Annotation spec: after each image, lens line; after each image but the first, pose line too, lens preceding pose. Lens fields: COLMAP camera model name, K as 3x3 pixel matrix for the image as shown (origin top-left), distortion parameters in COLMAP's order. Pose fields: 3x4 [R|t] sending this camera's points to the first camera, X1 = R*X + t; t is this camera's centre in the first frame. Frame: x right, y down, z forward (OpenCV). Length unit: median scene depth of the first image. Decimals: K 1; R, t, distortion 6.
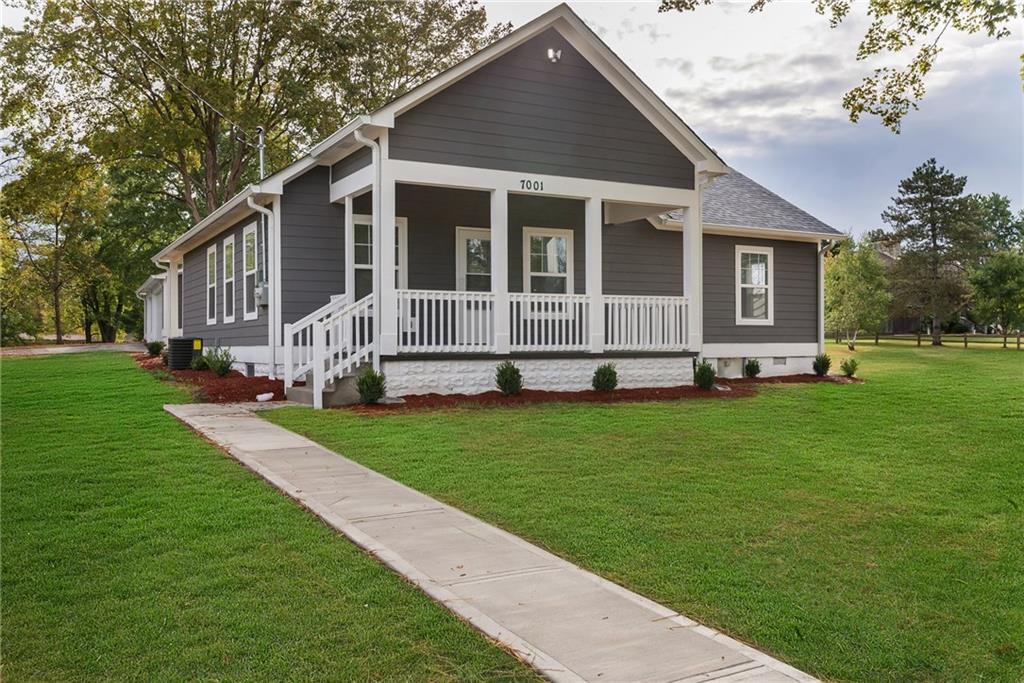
lens RADIAL K [[878.3, 0, 510.2], [0, 878.3, 343.2], [0, 0, 1]] dist [-0.060593, -0.006272]
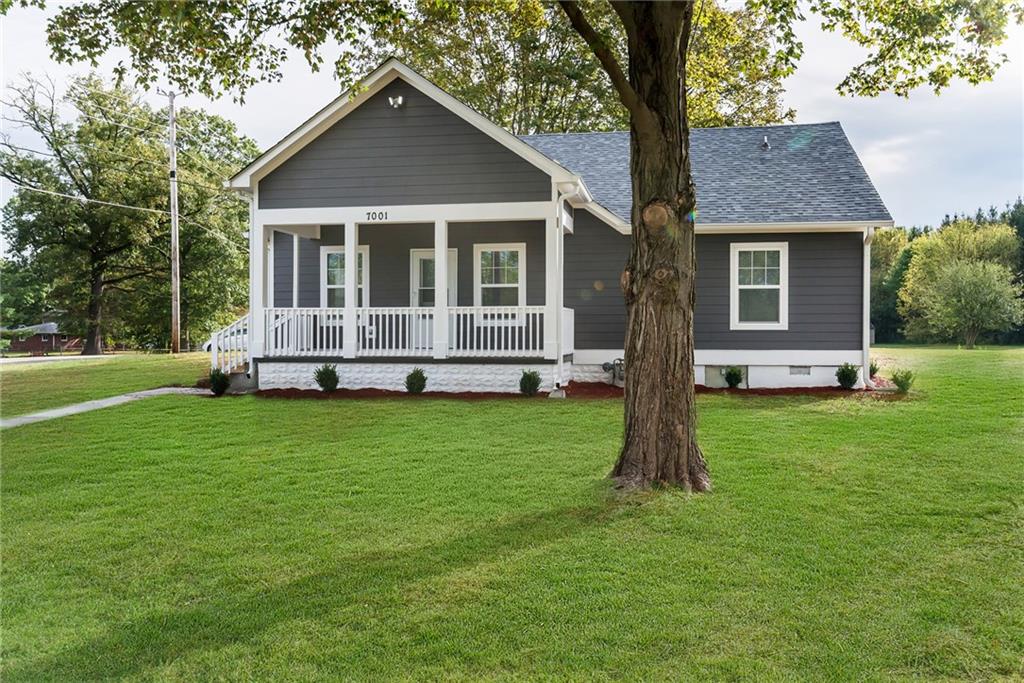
lens RADIAL K [[878.3, 0, 506.8], [0, 878.3, 333.4], [0, 0, 1]] dist [-0.060593, -0.006272]
pose [[0.780263, -0.001398, -0.625450, 0.784551], [-0.003727, 0.999969, -0.006884, -0.012212], [0.625441, 0.007703, 0.780234, 0.163295]]
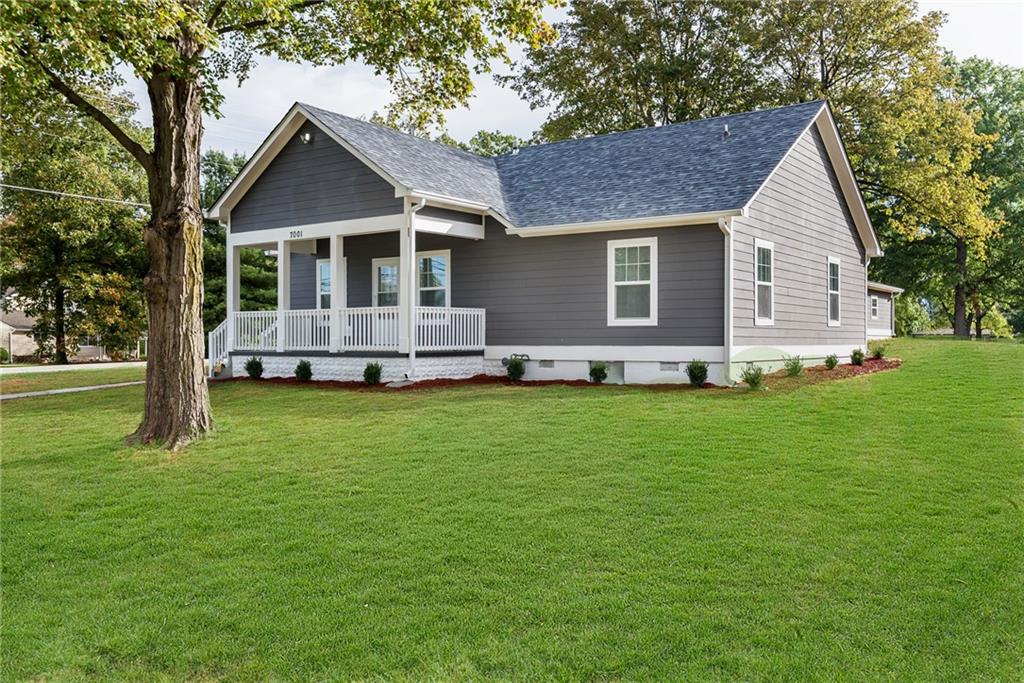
lens RADIAL K [[878.3, 0, 513.4], [0, 878.3, 347.3], [0, 0, 1]] dist [-0.060593, -0.006272]
pose [[0.446856, 0.006676, -0.894581, 1.270819], [-0.001915, 0.999977, 0.006506, -0.005108], [0.894604, -0.001194, 0.446859, 0.591929]]
